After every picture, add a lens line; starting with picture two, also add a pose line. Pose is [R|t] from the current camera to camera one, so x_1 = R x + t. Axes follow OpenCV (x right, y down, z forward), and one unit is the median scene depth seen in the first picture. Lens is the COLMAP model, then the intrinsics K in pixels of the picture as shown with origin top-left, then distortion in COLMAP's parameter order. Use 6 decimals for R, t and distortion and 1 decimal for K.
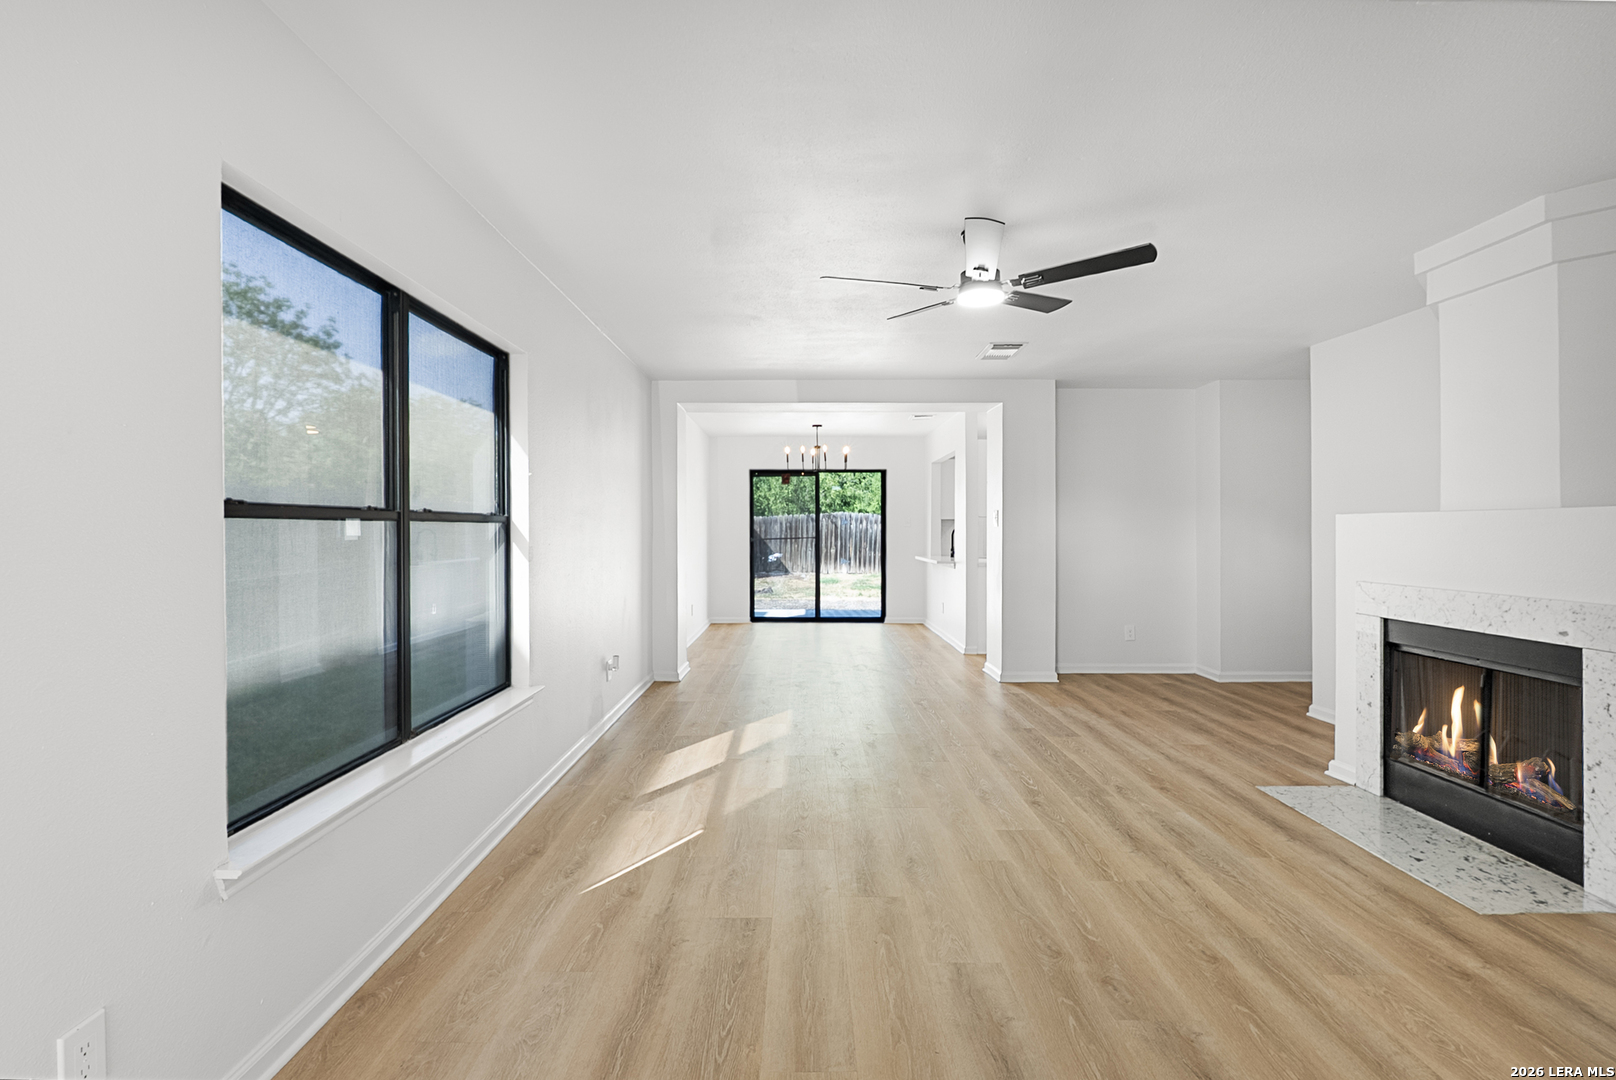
lens RADIAL K [[752.7, 0, 810.6], [0, 752.7, 540.1], [0, 0, 1]] dist [-0.003803, -0.000175]
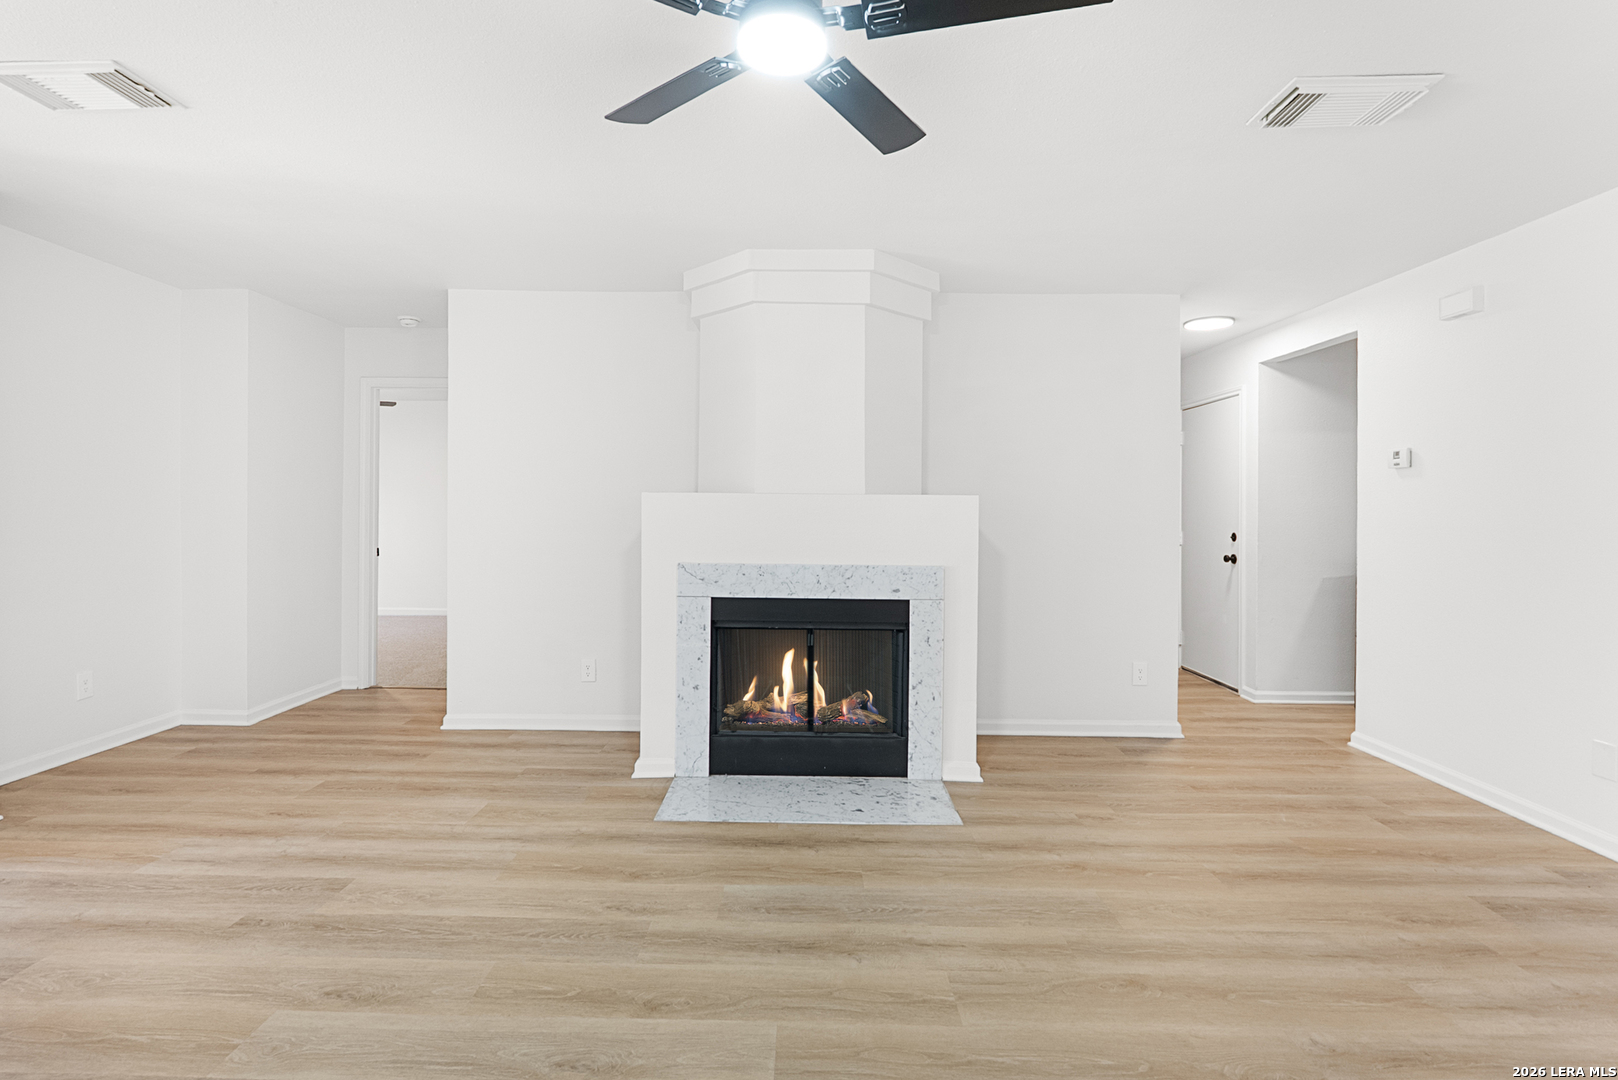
lens RADIAL K [[753.6, 0, 800.6], [0, 753.6, 490.6], [0, 0, 1]] dist [-0.003803, -0.000175]
pose [[0.021515, 0.022990, 0.999504, -0.286096], [-0.000474, 0.999736, -0.022985, -0.018513], [-0.999768, 0.000021, 0.021520, 0.969583]]
